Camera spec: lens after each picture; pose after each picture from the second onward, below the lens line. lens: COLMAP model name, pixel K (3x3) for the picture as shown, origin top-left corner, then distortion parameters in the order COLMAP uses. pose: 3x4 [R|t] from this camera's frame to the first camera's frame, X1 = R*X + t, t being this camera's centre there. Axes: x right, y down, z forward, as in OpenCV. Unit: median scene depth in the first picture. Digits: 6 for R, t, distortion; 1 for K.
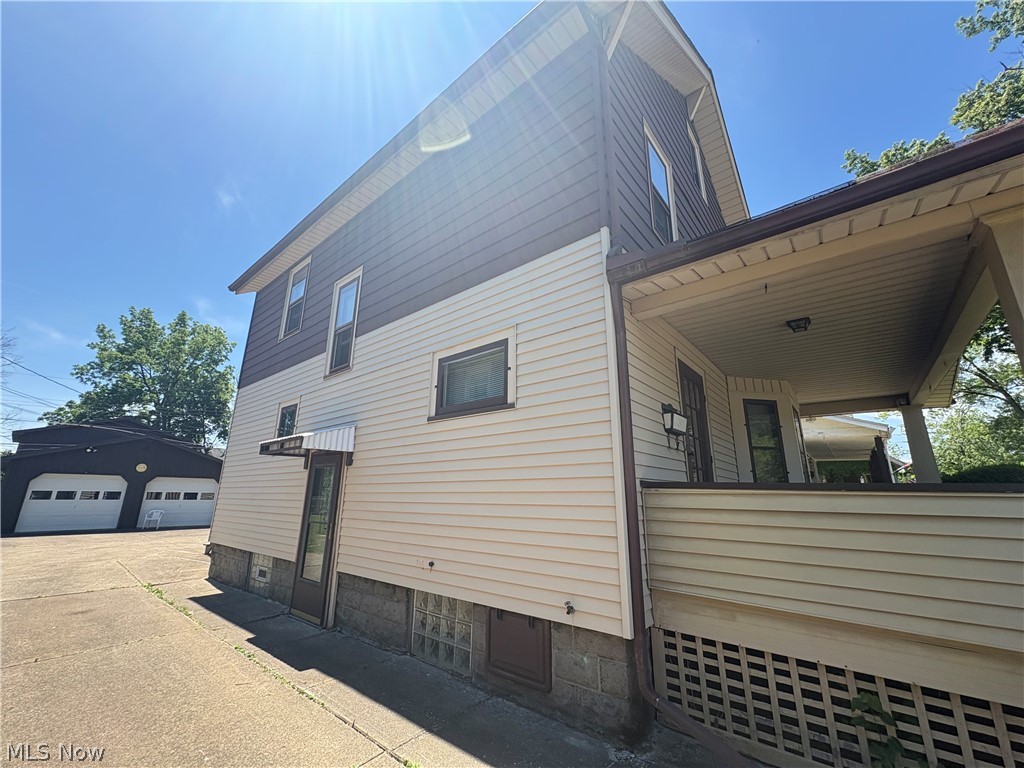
lens RADIAL K [[408.8, 0, 513.8], [0, 408.8, 386.2], [0, 0, 1]] dist [0.000577, -0.000064]
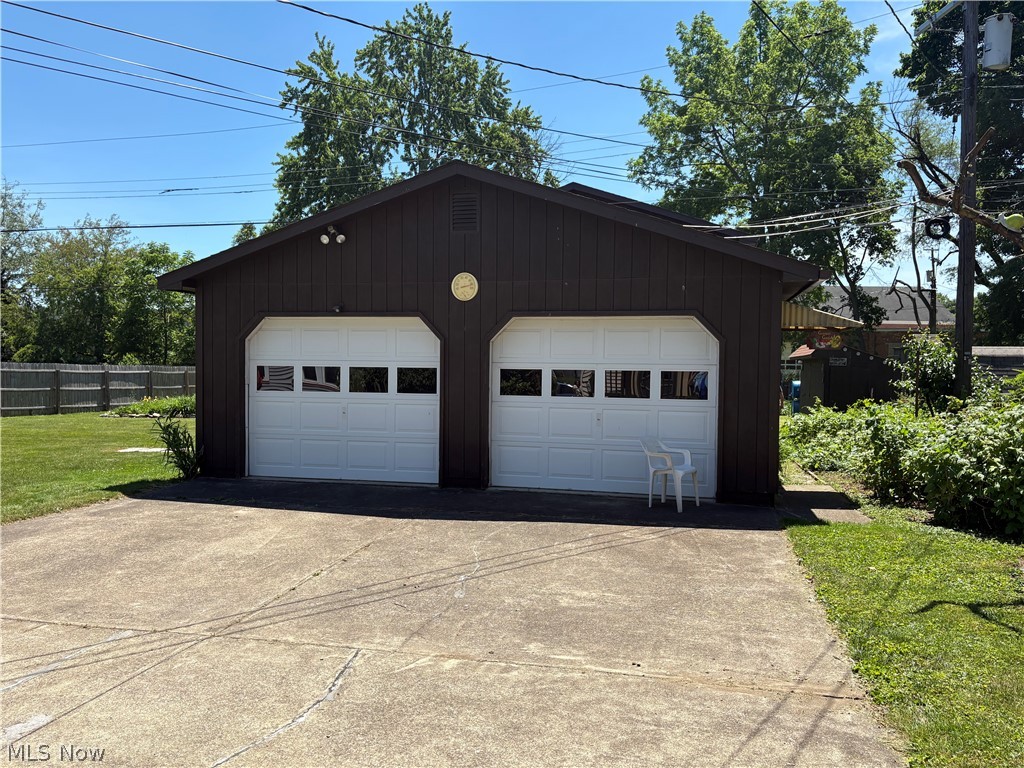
lens RADIAL K [[777.7, 0, 512.5], [0, 777.7, 361.8], [0, 0, 1]] dist [0.057768, -0.054666]
pose [[0.452034, -0.012754, -0.891909, -0.154744], [0.228291, 0.968250, 0.101855, 0.074568], [0.862293, -0.249657, 0.440594, 0.286555]]
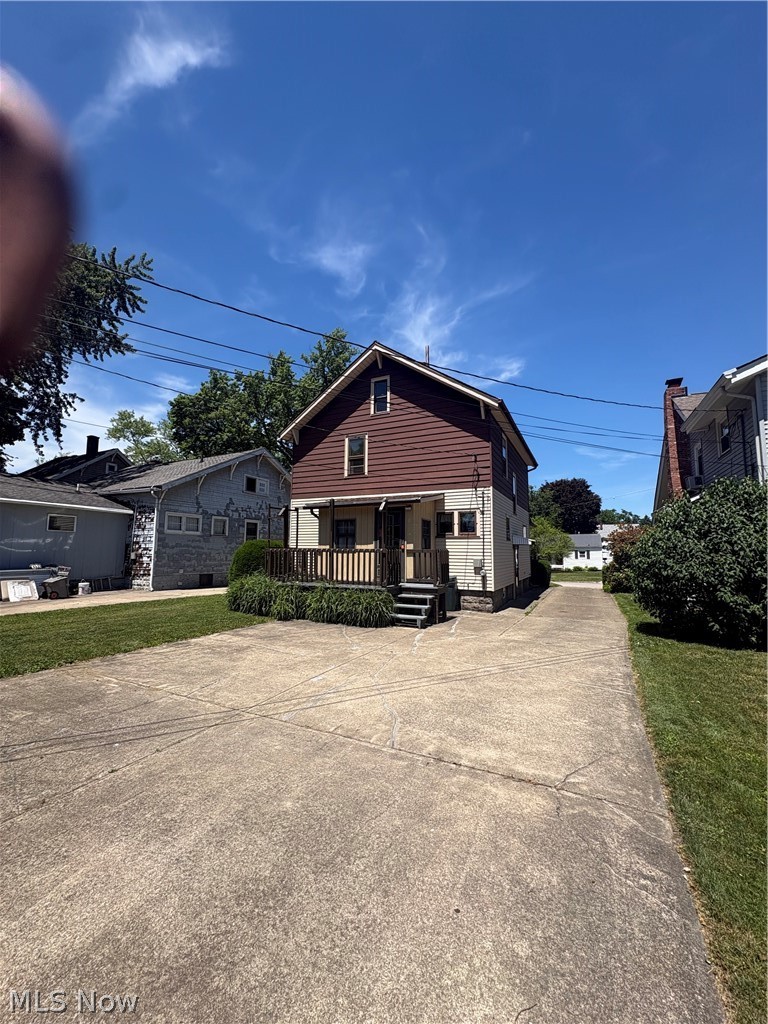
lens RADIAL K [[408.8, 0, 381.0], [0, 408.8, 510.8], [0, 0, 1]] dist [0.000577, -0.000064]
pose [[-0.219008, 0.089225, 0.971635, -0.415552], [-0.264337, 0.953145, -0.147109, 0.069971], [-0.939234, -0.289057, -0.185161, 0.290774]]
